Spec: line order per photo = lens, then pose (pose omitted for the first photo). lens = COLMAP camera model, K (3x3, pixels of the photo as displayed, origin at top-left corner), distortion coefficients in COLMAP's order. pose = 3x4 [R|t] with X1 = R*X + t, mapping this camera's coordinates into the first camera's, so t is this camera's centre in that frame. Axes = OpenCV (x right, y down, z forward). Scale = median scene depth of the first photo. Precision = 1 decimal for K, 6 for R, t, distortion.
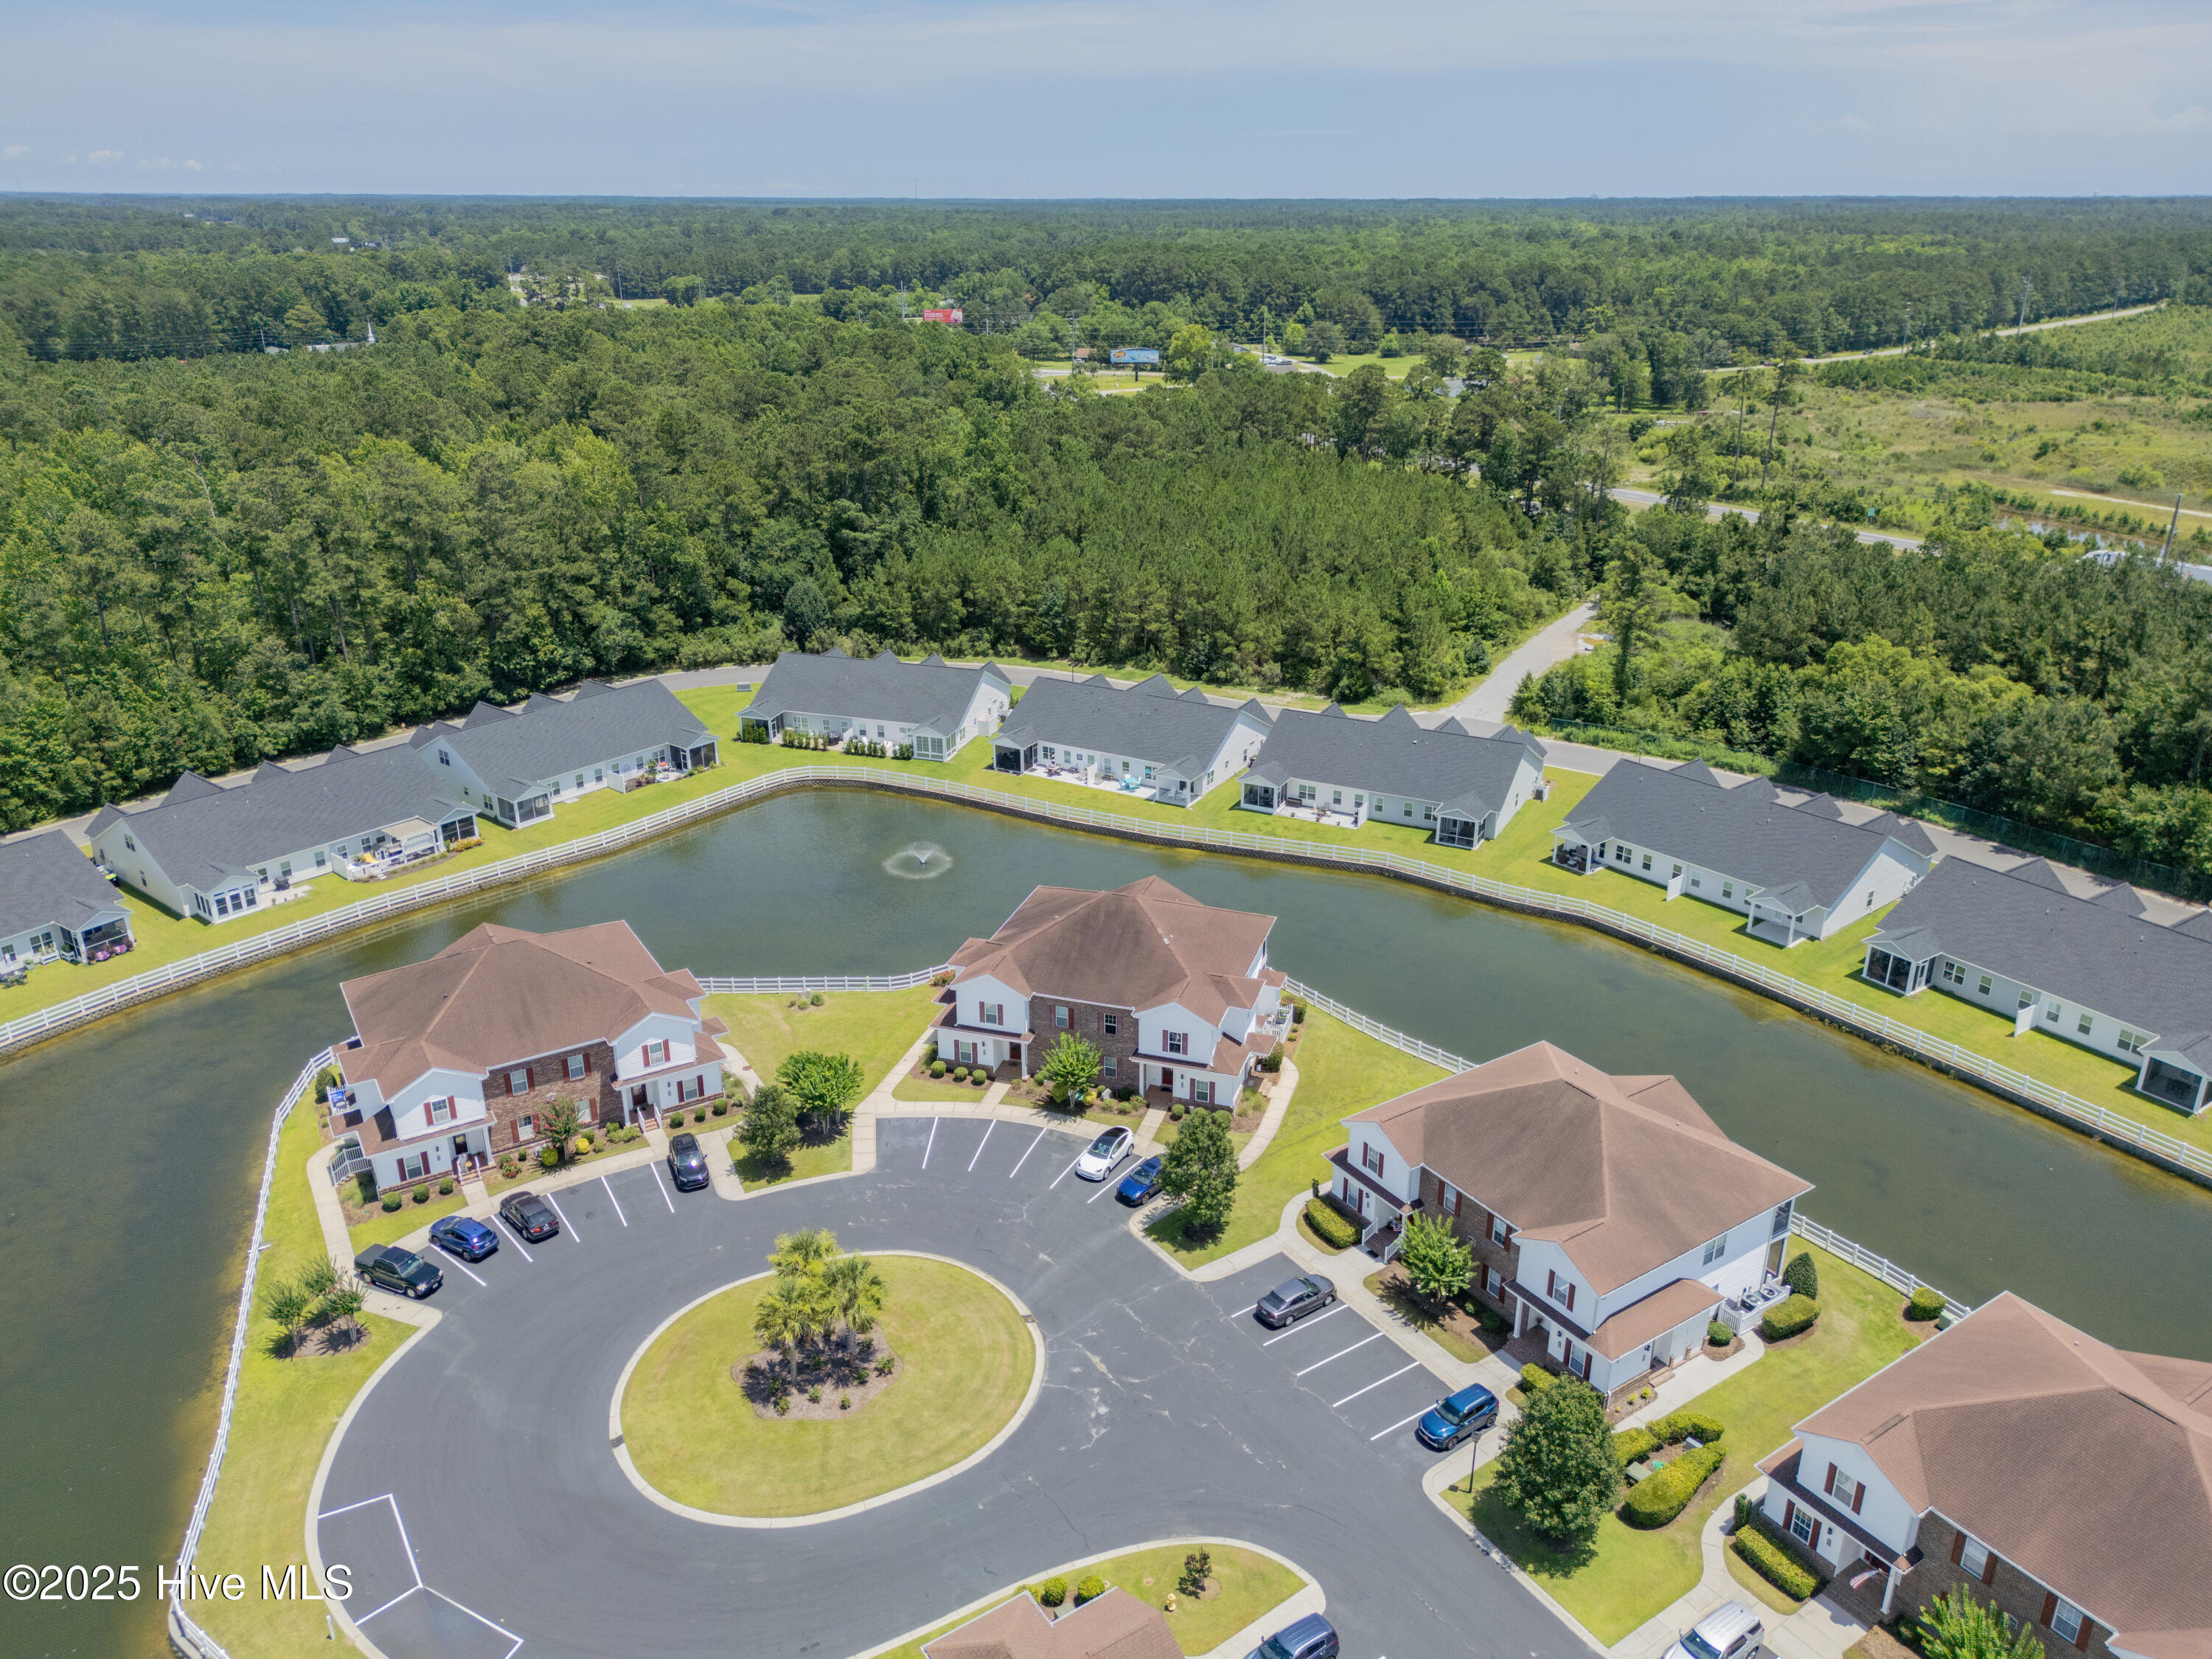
lens RADIAL K [[1582.6, 0, 1102.8], [0, 1582.6, 807.8], [0, 0, 1]] dist [0.061507, -0.061915]
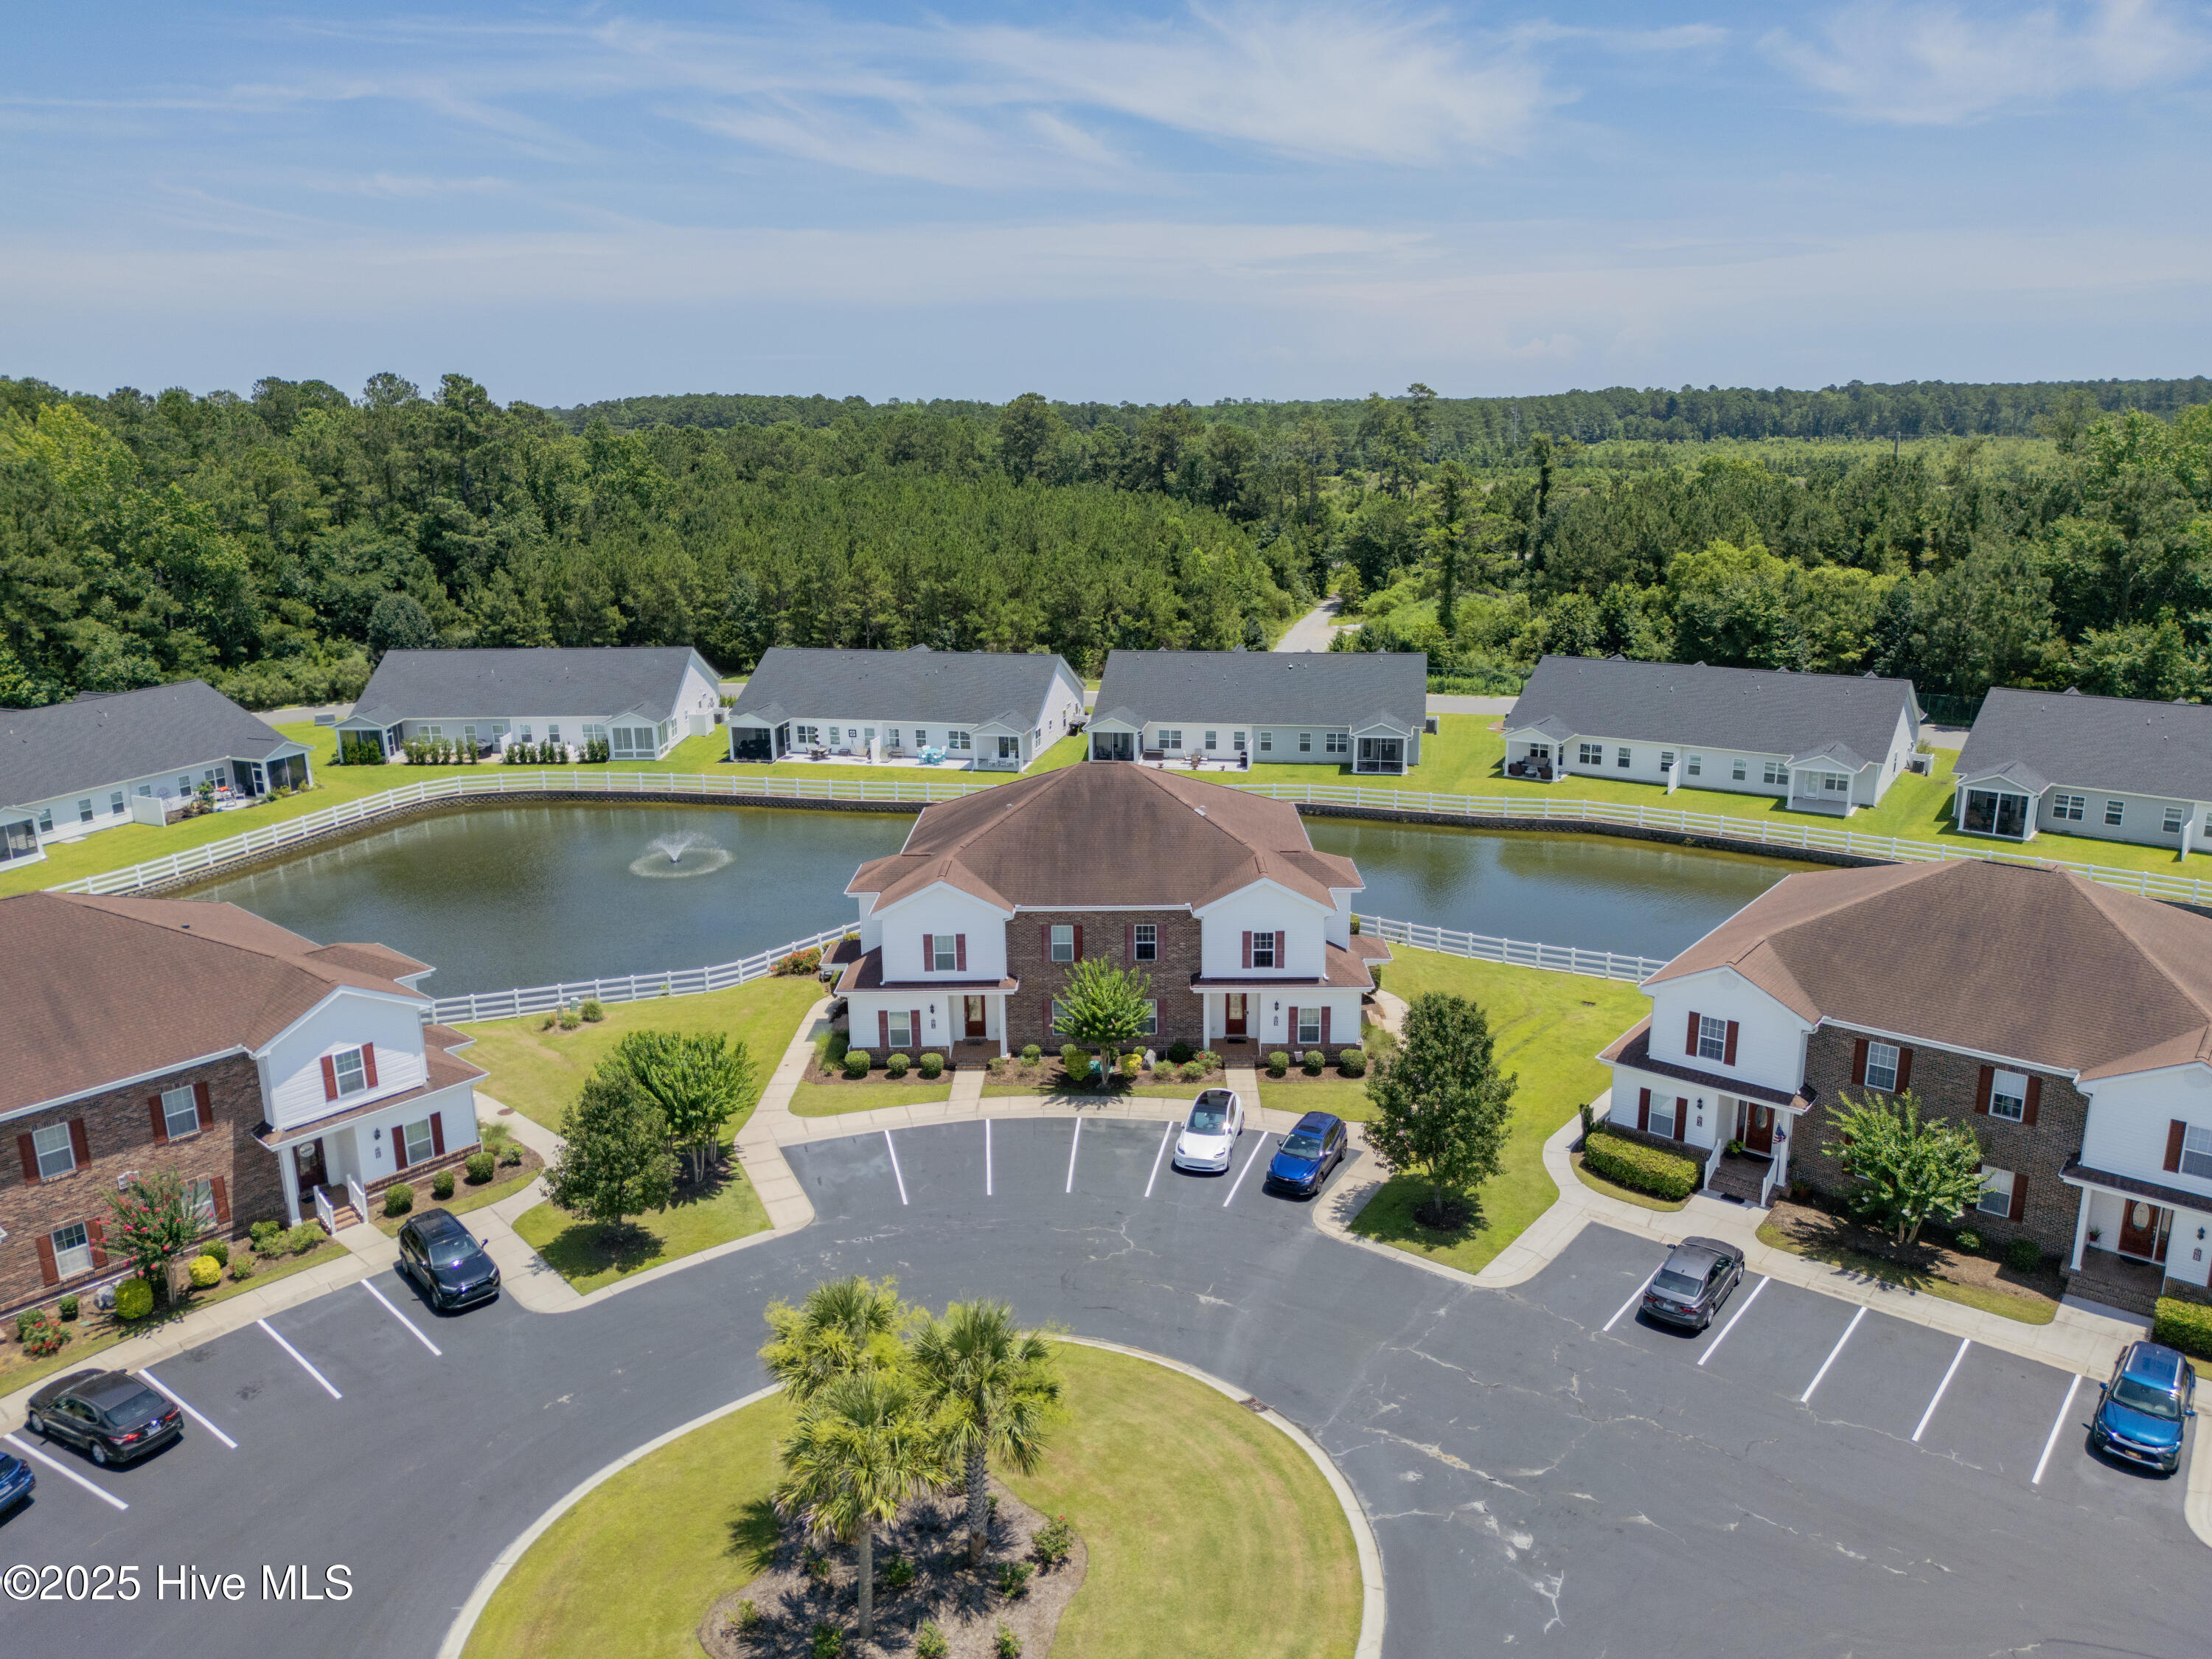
lens RADIAL K [[1582.6, 0, 1113.8], [0, 1582.6, 812.2], [0, 0, 1]] dist [0.061507, -0.061915]
pose [[0.954889, -0.085204, 0.284477, -0.133063], [0.117457, 0.988203, -0.098283, 0.109204], [-0.272746, 0.127263, 0.953632, 0.307539]]
